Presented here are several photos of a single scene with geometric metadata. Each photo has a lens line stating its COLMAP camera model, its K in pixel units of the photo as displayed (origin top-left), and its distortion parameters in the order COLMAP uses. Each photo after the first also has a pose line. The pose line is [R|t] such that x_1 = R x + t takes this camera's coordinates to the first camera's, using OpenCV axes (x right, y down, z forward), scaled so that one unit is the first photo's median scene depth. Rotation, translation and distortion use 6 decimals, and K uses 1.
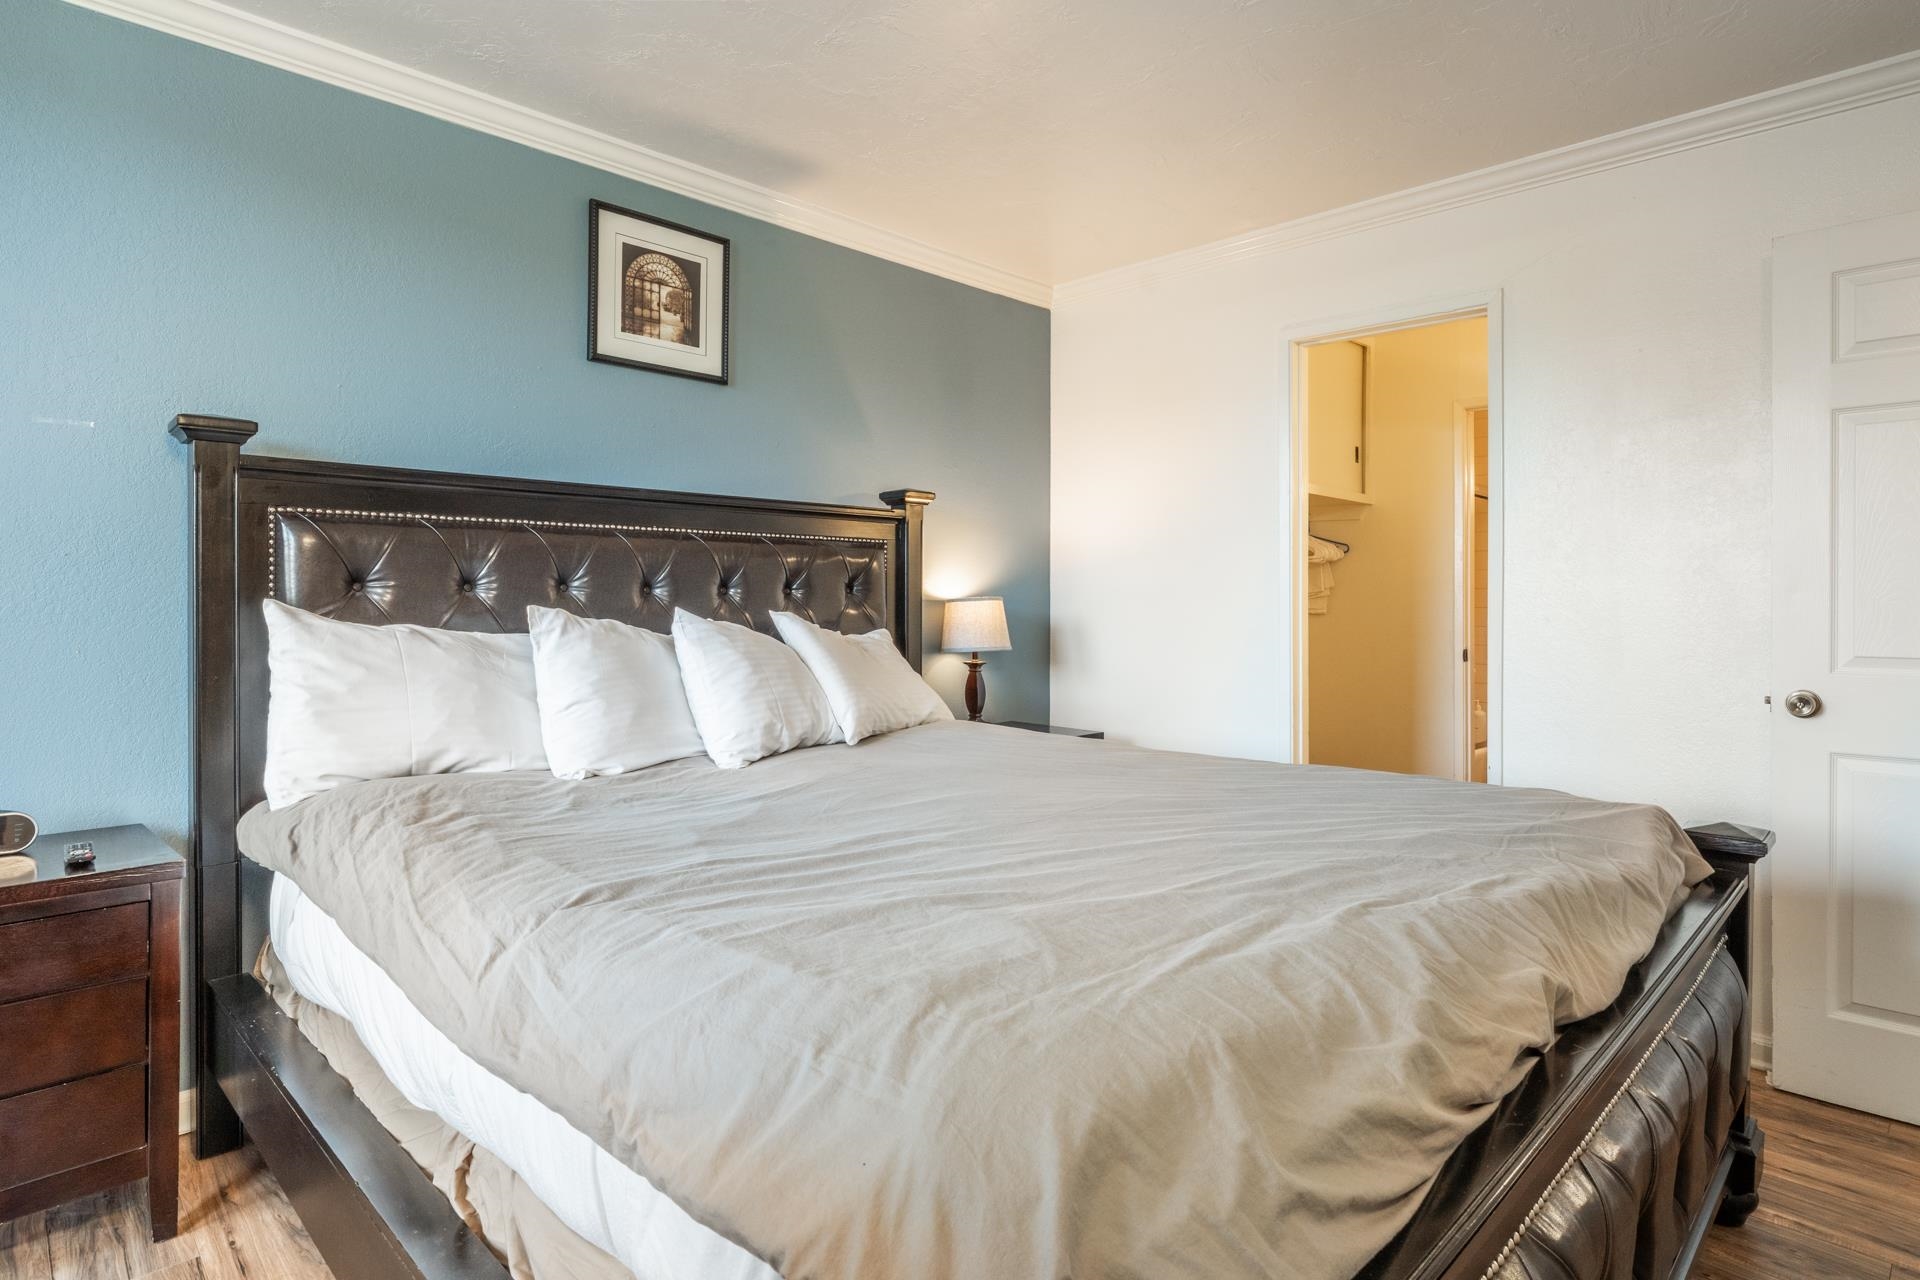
lens RADIAL K [[997.9, 0, 955.4], [0, 997.9, 620.6], [0, 0, 1]] dist [-0.001579, -0.001937]
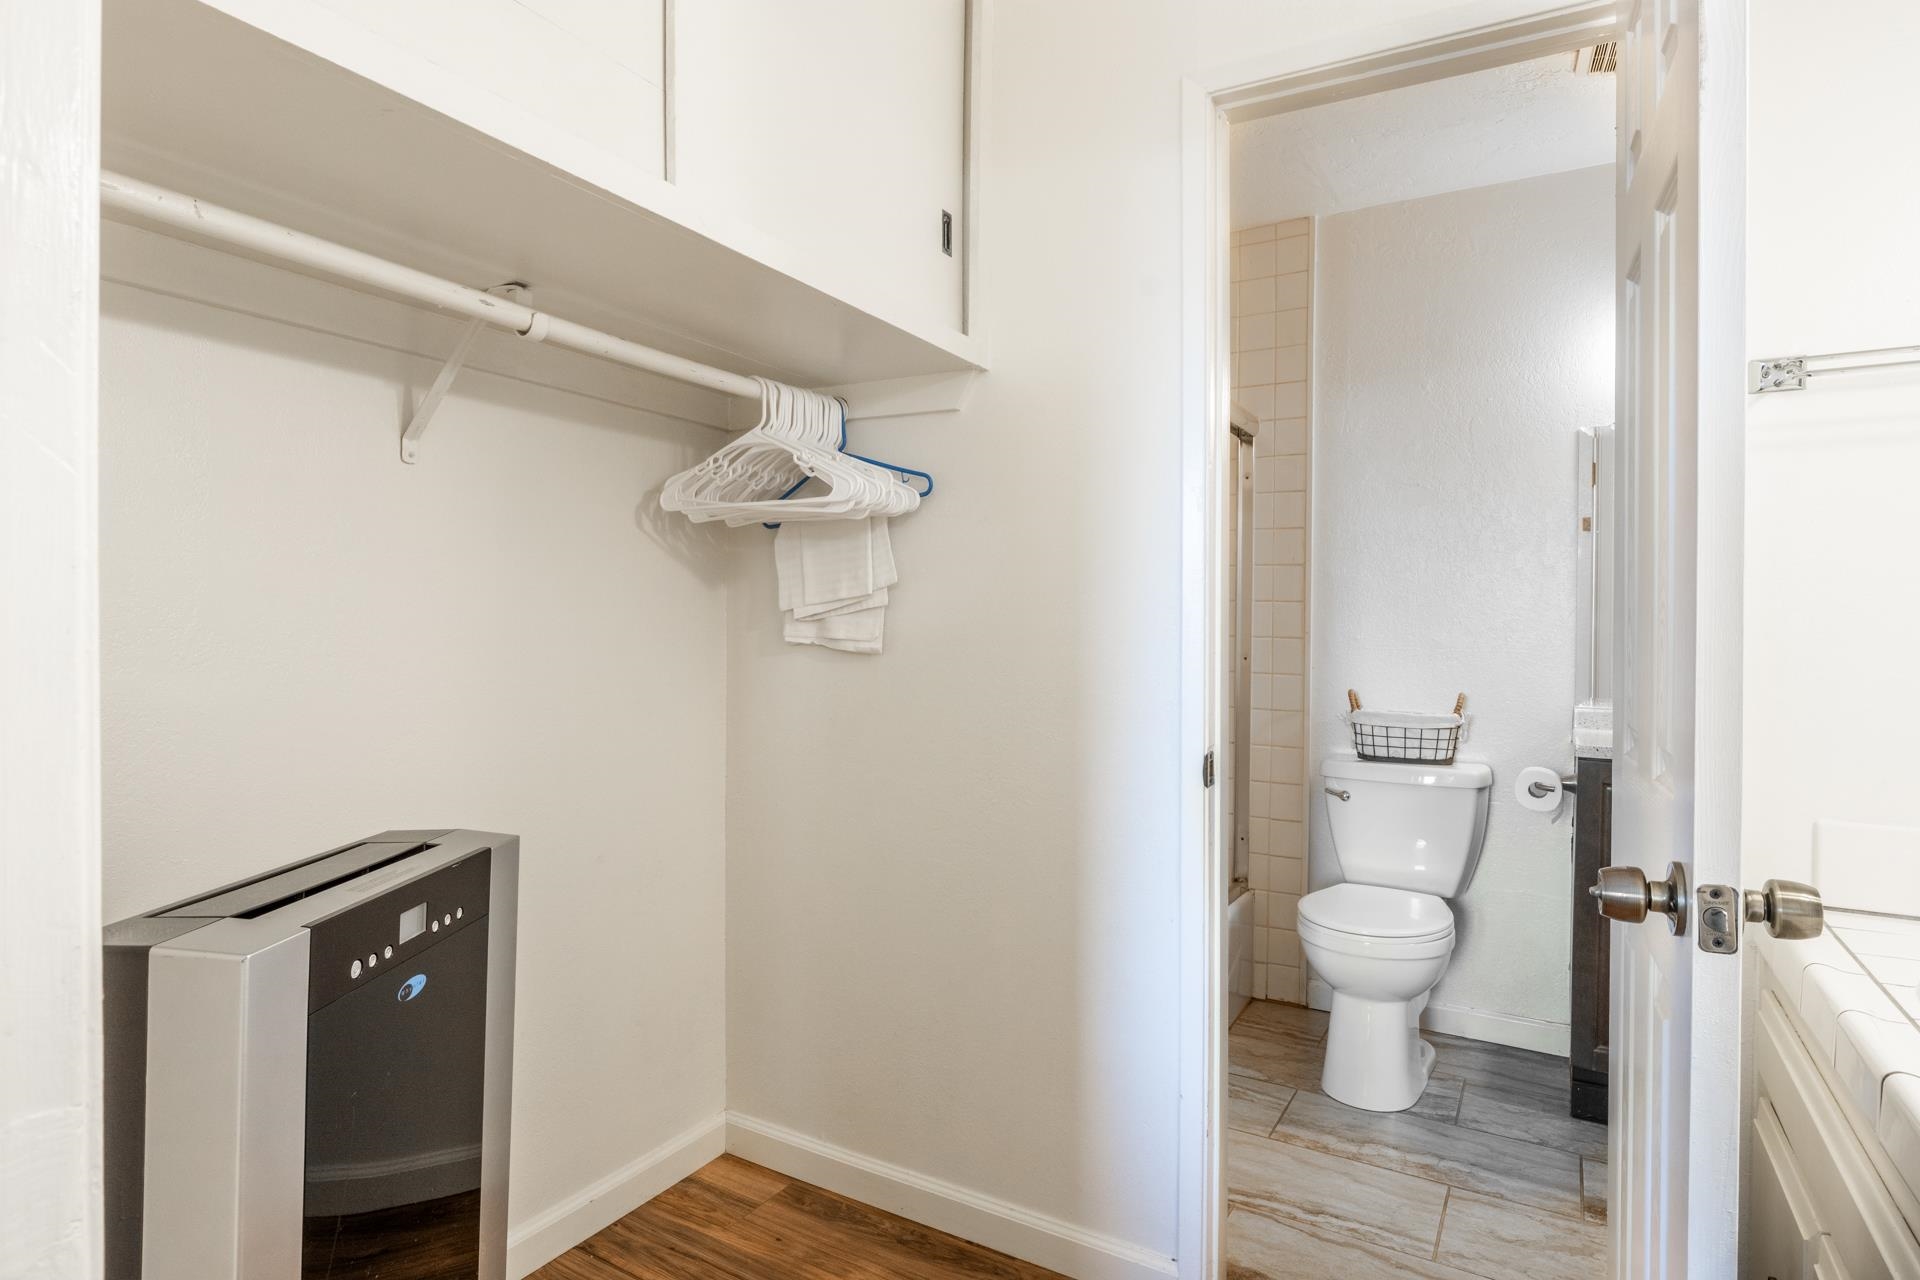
lens RADIAL K [[1043.8, 0, 959.7], [0, 1043.8, 637.0], [0, 0, 1]] dist [0.001229, -0.001232]
pose [[0.964327, 0.010583, 0.264502, 0.303282], [-0.007916, 0.999907, -0.011145, -0.008919], [-0.264595, 0.008653, 0.964321, 0.617269]]
